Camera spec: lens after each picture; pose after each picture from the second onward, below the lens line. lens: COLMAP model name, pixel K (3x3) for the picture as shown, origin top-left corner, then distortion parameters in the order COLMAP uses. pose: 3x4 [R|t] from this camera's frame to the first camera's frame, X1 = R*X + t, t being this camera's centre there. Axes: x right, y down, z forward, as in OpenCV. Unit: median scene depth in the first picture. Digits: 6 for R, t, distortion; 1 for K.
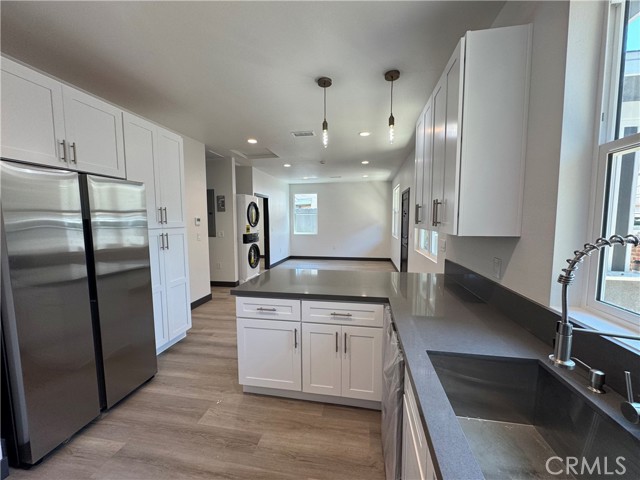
lens RADIAL K [[256.0, 0, 319.2], [0, 256.0, 240.3], [0, 0, 1]] dist [-0.003761, 0.000445]
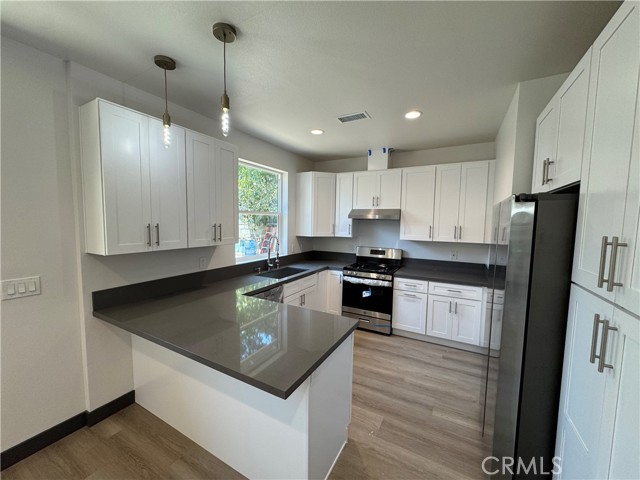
lens RADIAL K [[256.0, 0, 319.2], [0, 256.0, 240.3], [0, 0, 1]] dist [-0.003761, 0.000445]
pose [[-0.949406, -0.033261, 0.312284, -0.429276], [0.016938, 0.987505, 0.156673, -0.209987], [-0.313593, 0.154036, -0.936981, 1.643130]]
